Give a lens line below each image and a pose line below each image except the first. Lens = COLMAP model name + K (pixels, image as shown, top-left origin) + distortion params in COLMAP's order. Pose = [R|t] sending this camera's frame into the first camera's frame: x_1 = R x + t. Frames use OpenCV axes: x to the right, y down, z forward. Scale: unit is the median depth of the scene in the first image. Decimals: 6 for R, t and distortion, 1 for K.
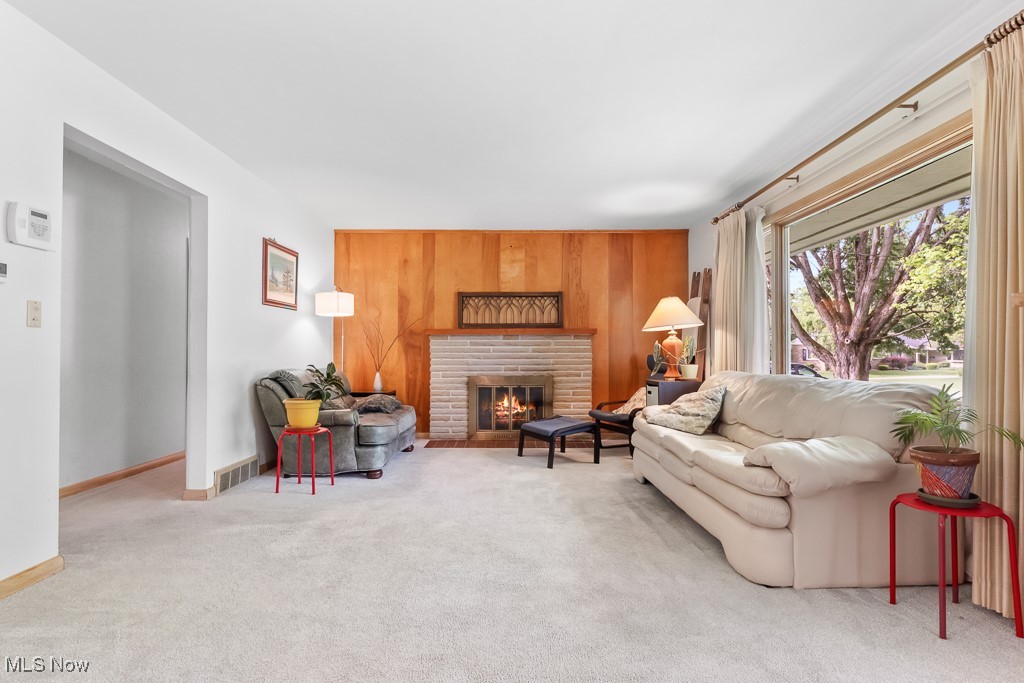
lens RADIAL K [[558.8, 0, 512.0], [0, 558.8, 341.5], [0, 0, 1]] dist [0.000542, 0.000031]
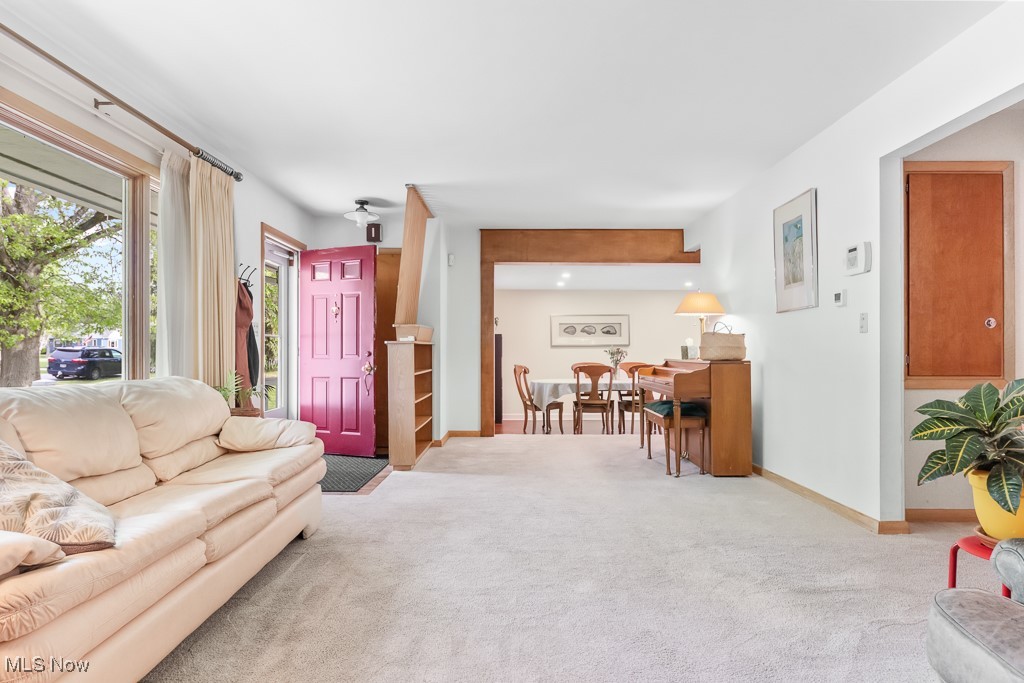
lens RADIAL K [[588.9, 0, 511.4], [0, 588.9, 354.4], [0, 0, 1]] dist [0.000005, -0.000009]
pose [[-0.999938, -0.002470, -0.010903, -0.008405], [-0.002312, 0.999893, -0.014466, 0.040863], [0.010937, -0.014439, -0.999836, 2.080995]]
